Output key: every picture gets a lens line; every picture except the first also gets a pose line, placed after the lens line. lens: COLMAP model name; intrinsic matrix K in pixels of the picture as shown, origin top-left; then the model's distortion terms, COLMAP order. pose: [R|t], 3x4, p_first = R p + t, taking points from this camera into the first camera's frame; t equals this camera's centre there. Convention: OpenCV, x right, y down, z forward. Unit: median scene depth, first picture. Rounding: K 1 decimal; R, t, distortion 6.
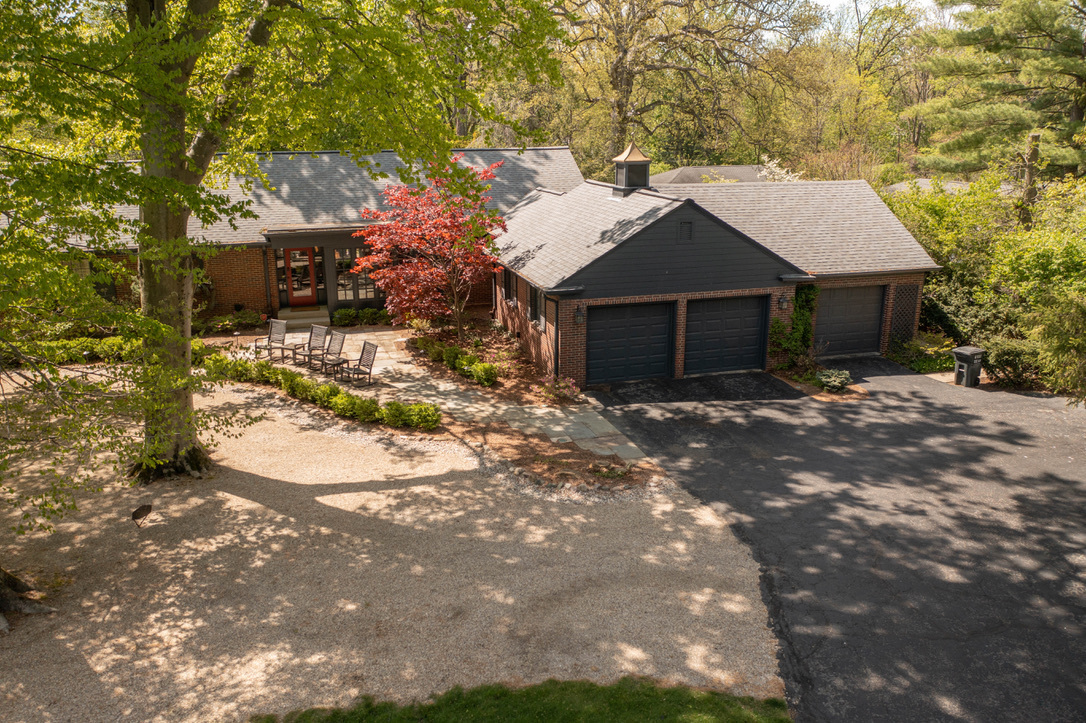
lens RADIAL K [[852.1, 0, 537.9], [0, 852.1, 362.0], [0, 0, 1]] dist [-0.029425, 0.008292]
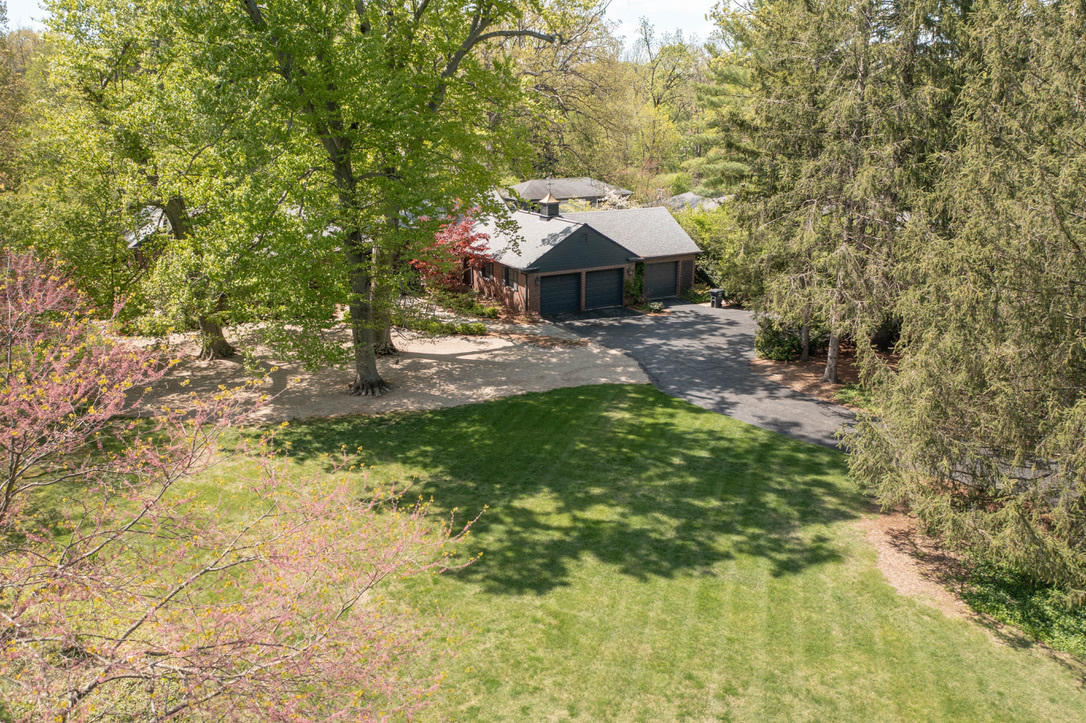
lens RADIAL K [[852.1, 0, 537.9], [0, 852.1, 362.0], [0, 0, 1]] dist [-0.029425, 0.008292]
pose [[0.976201, -0.061456, 0.207976, -0.380354], [0.059563, 0.998106, 0.015356, 0.106621], [-0.208526, -0.002603, 0.978013, -0.994068]]
